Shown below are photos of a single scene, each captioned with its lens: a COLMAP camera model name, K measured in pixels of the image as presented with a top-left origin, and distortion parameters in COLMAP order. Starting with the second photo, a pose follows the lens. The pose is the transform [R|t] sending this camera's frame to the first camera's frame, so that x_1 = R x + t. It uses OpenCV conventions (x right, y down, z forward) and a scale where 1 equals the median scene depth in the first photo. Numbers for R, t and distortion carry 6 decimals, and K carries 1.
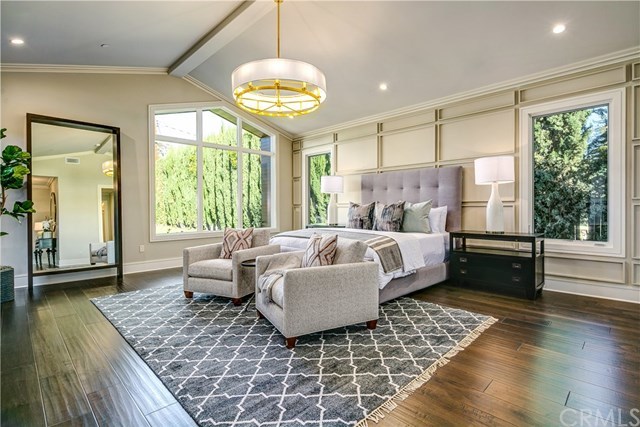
lens RADIAL K [[311.8, 0, 319.0], [0, 311.8, 201.7], [0, 0, 1]] dist [0.001796, 0.000079]
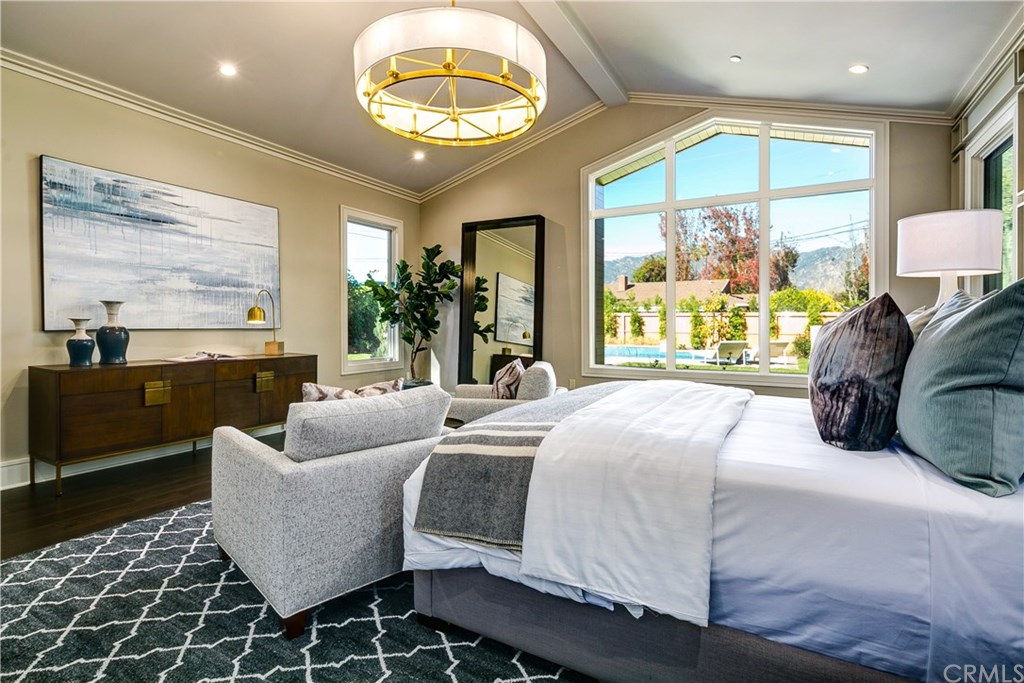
lens RADIAL K [[498.9, 0, 510.4], [0, 498.9, 322.6], [0, 0, 1]] dist [0.001796, 0.000079]
pose [[0.273396, 0.002871, -0.961897, 0.715166], [0.013718, 0.999882, 0.006884, 0.011356], [0.961804, -0.015077, 0.273325, 0.924911]]
